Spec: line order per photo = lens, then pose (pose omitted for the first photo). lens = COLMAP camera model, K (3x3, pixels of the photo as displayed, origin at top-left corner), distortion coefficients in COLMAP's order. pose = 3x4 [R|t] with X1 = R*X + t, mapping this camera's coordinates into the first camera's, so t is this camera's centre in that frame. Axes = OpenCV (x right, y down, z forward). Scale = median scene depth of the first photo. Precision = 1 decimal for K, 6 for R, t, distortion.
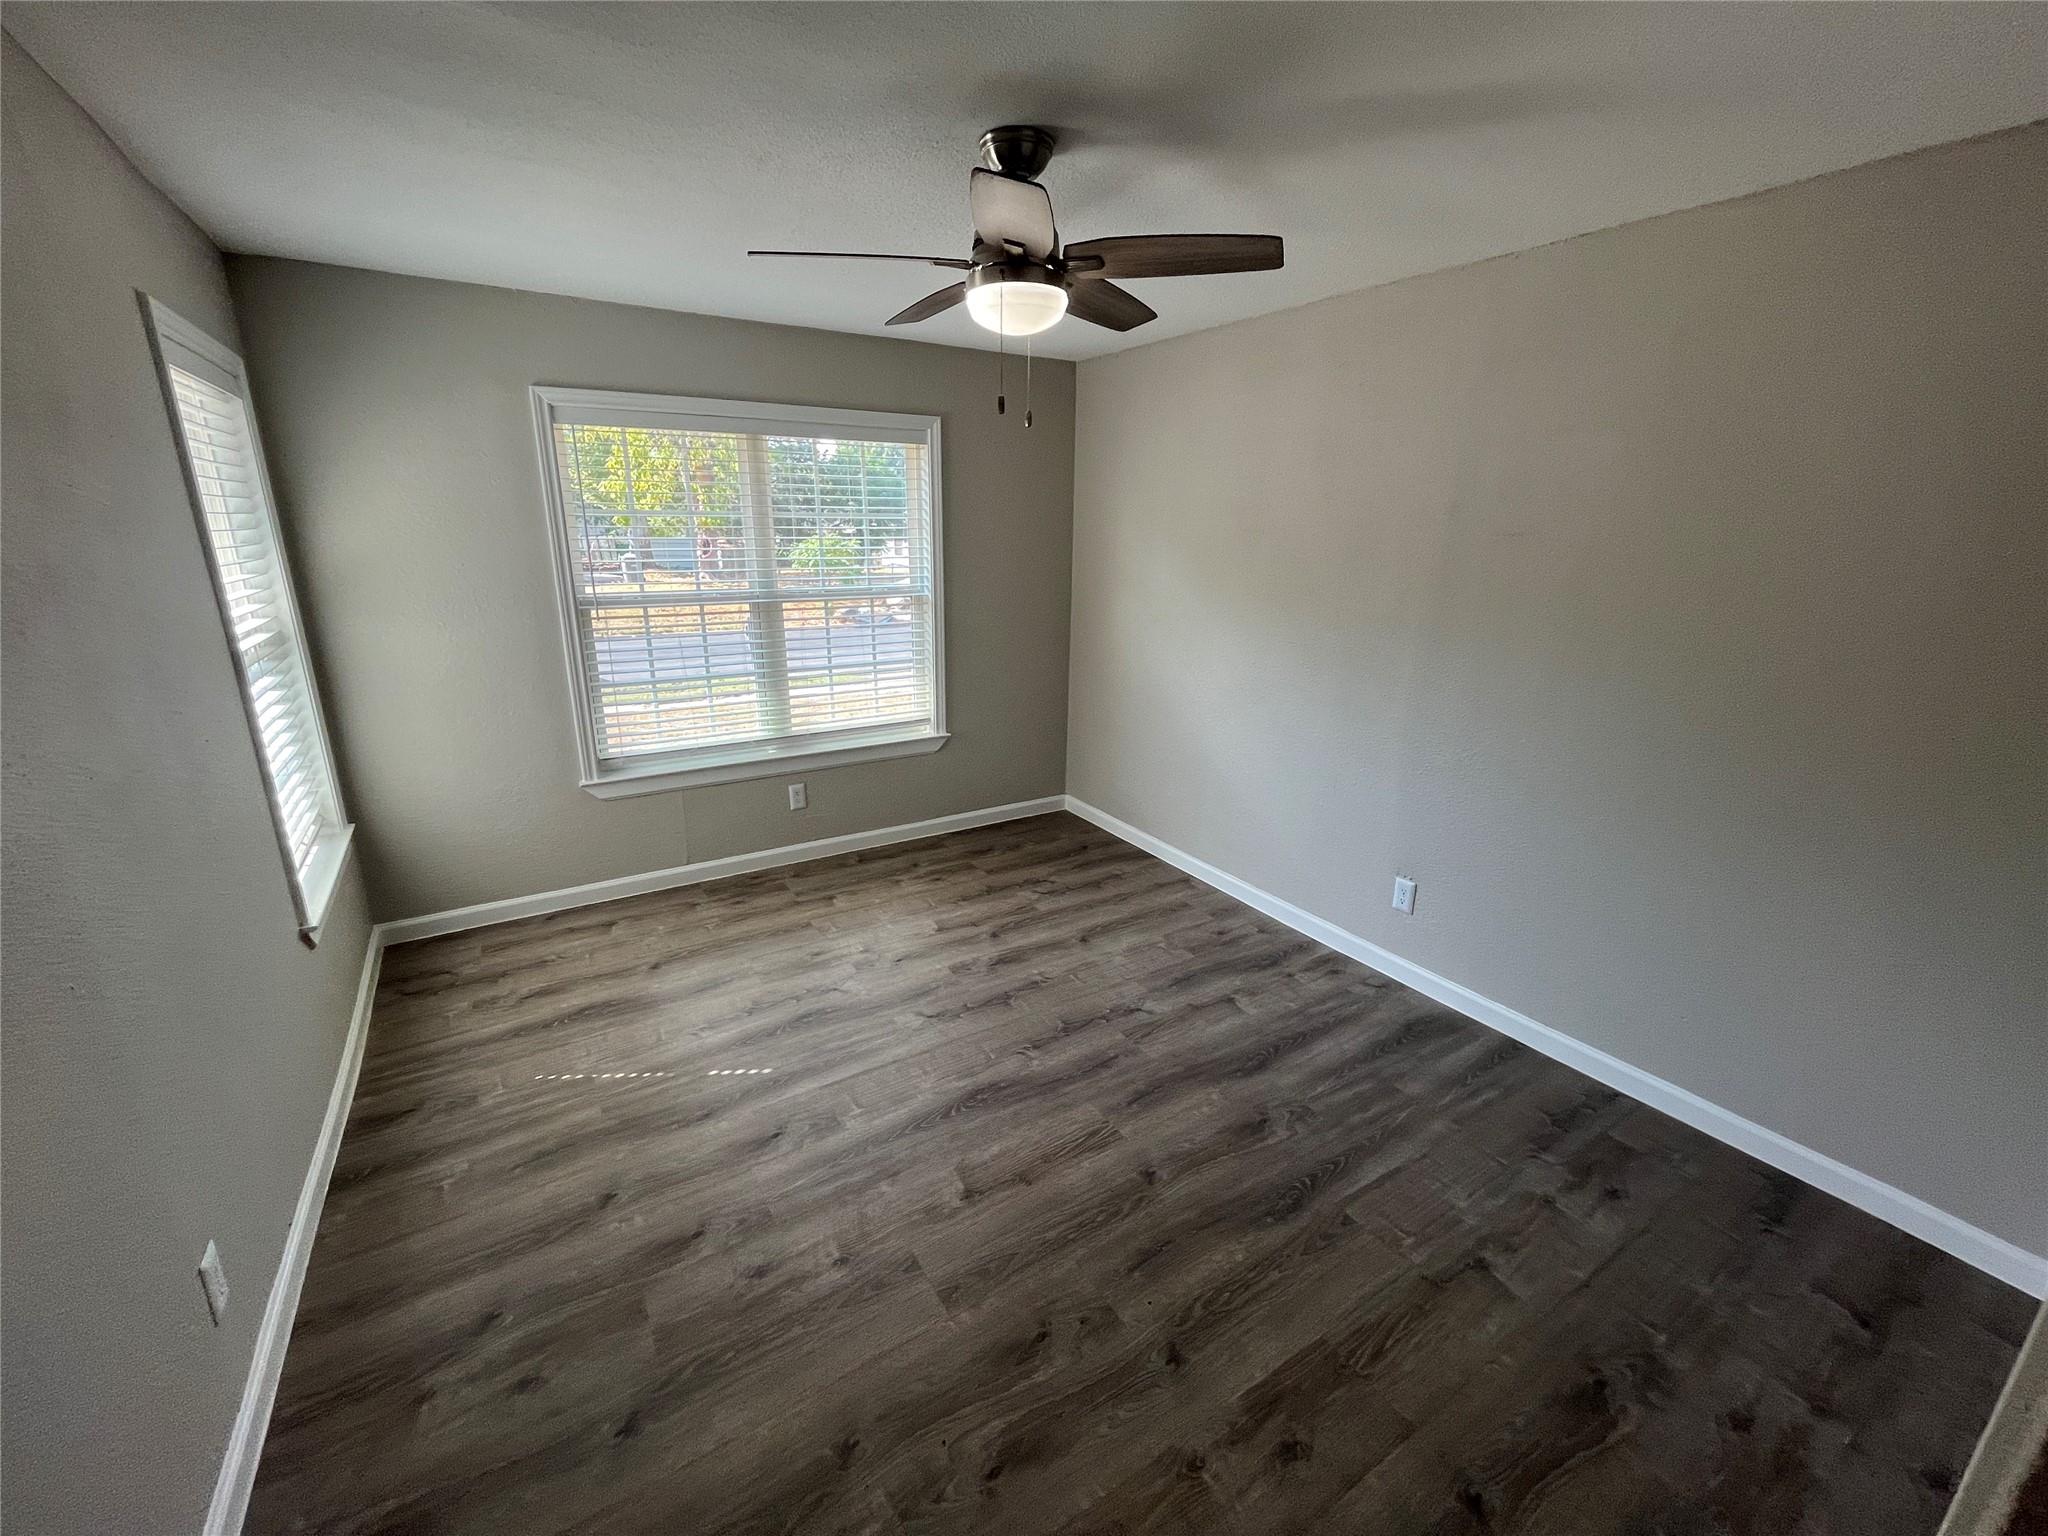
lens RADIAL K [[828.1, 0, 1029.4], [0, 828.1, 768.7], [0, 0, 1]] dist [-0.003715, -0.000570]
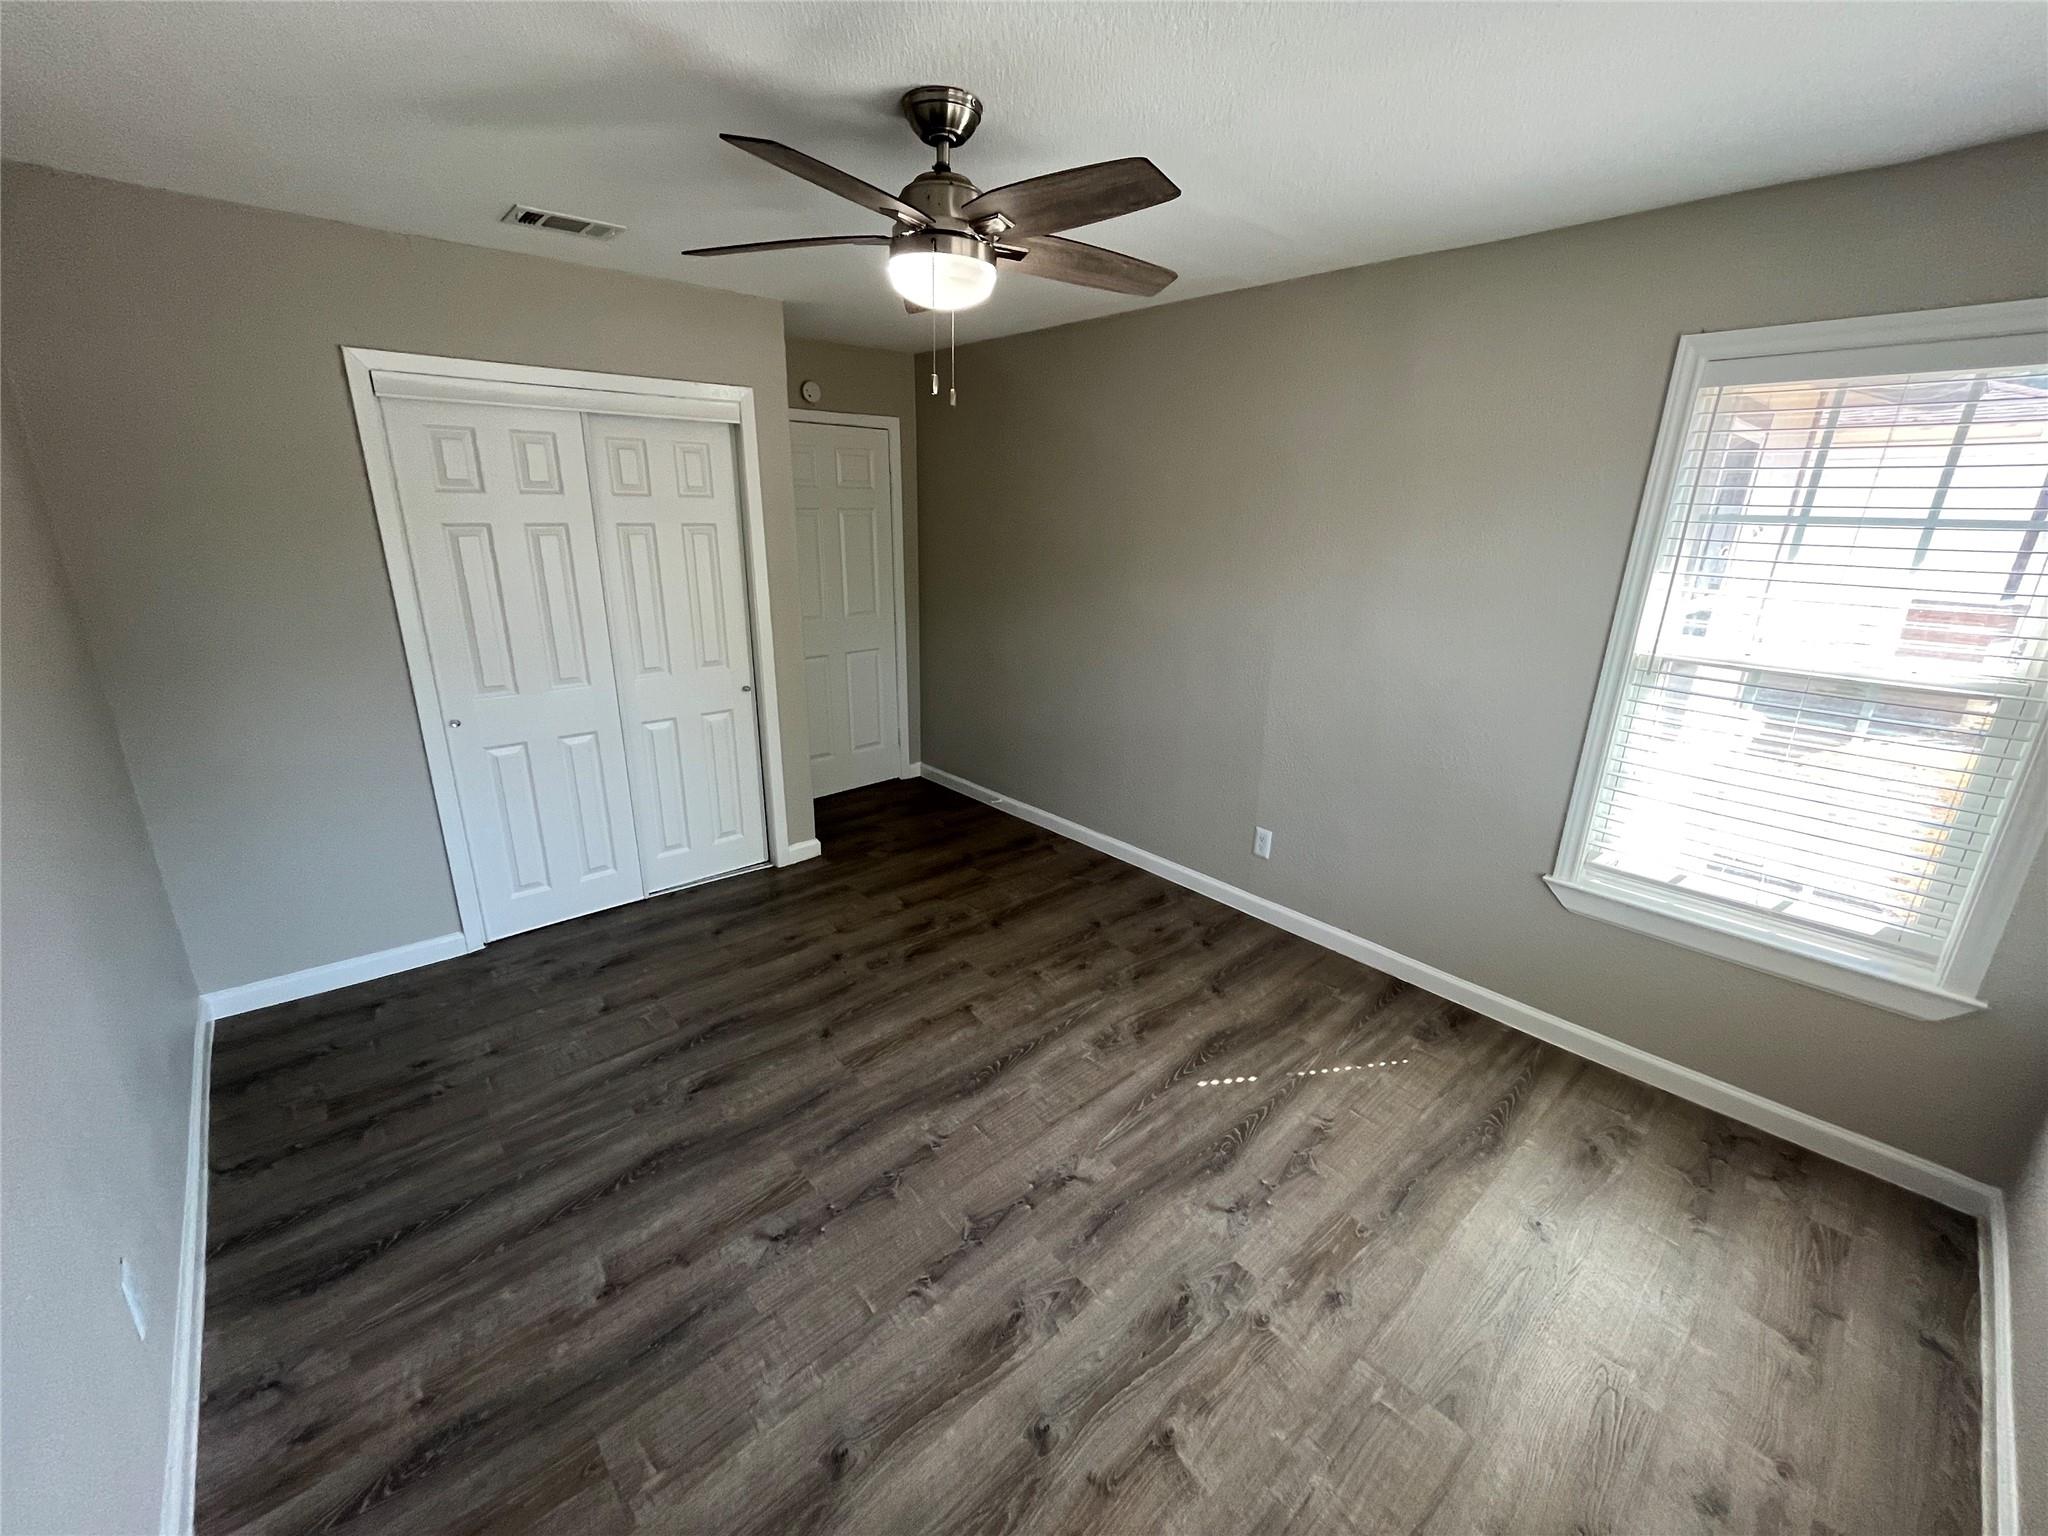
lens RADIAL K [[832.8, 0, 1032.7], [0, 832.8, 769.7], [0, 0, 1]] dist [0.001485, 0.000076]
pose [[-0.983580, 0.021522, -0.179187, 0.046249], [-0.081652, 0.832370, 0.548172, -0.464026], [0.160948, 0.553802, -0.816945, 1.566540]]
